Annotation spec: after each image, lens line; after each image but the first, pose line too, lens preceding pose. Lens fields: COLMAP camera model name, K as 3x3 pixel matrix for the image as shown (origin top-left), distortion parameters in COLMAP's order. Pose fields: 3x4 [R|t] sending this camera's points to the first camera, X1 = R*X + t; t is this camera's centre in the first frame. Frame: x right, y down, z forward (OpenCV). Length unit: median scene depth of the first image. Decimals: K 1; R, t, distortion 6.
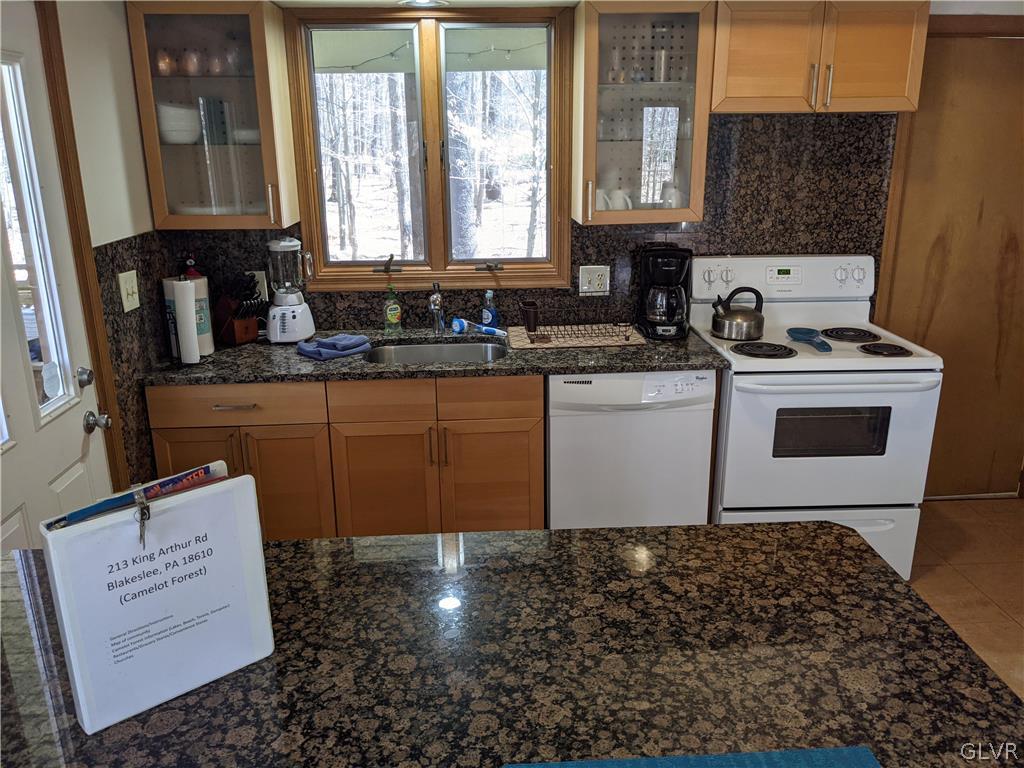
lens RADIAL K [[800.2, 0, 508.9], [0, 800.2, 381.0], [0, 0, 1]] dist [0.050837, -0.087223]
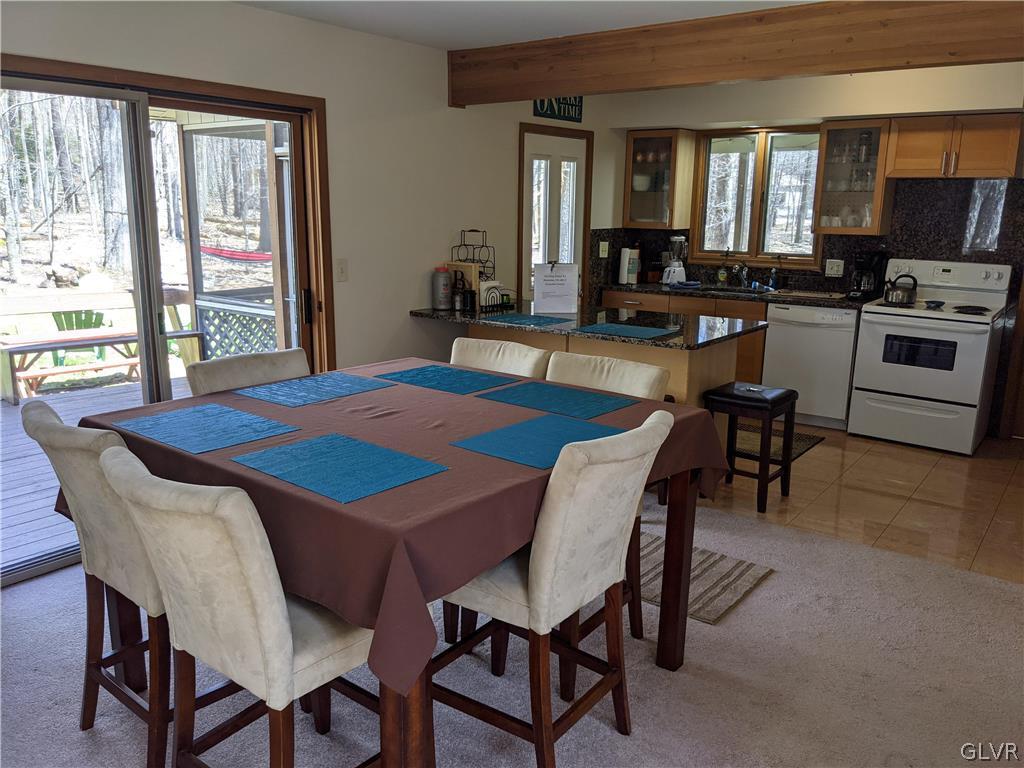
lens RADIAL K [[800.2, 0, 508.9], [0, 800.2, 381.0], [0, 0, 1]] dist [0.050837, -0.087223]
pose [[0.758194, 0.160863, -0.631874, 0.779613], [-0.204704, 0.978817, 0.003561, 0.281247], [0.619062, 0.126647, 0.775063, -0.869007]]
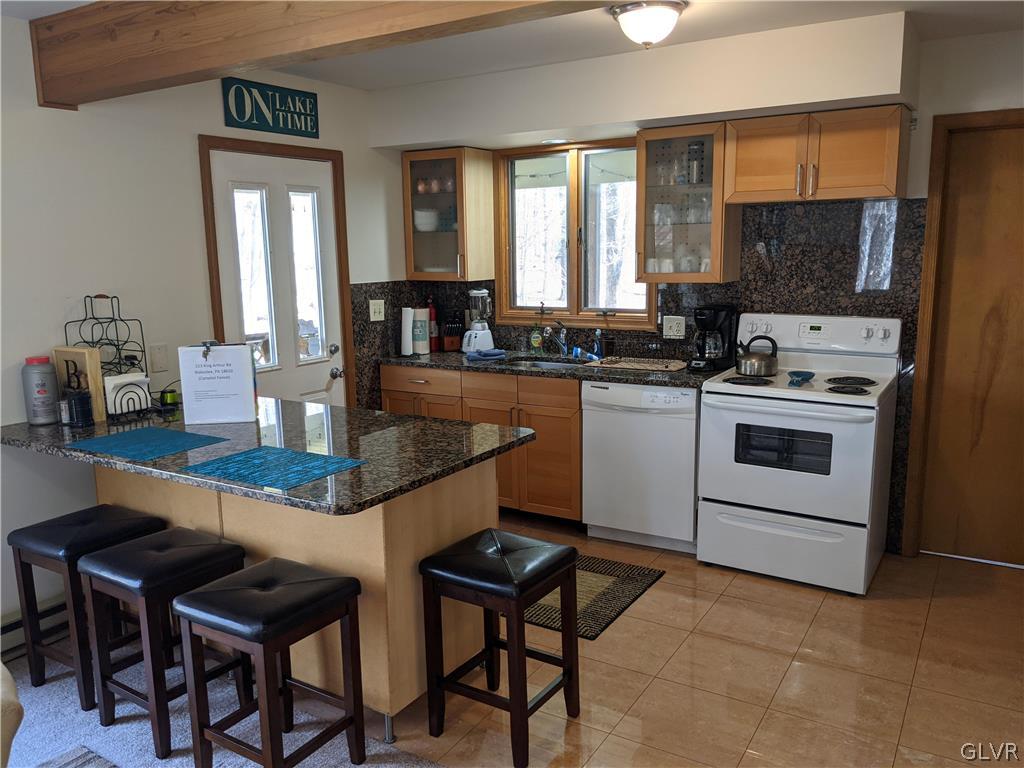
lens RADIAL K [[800.2, 0, 508.9], [0, 800.2, 381.0], [0, 0, 1]] dist [0.050837, -0.087223]
pose [[0.818126, 0.092219, -0.567596, 0.687605], [-0.156728, 0.985448, -0.065798, 0.099310], [0.553269, 0.142789, 0.820674, -0.249335]]
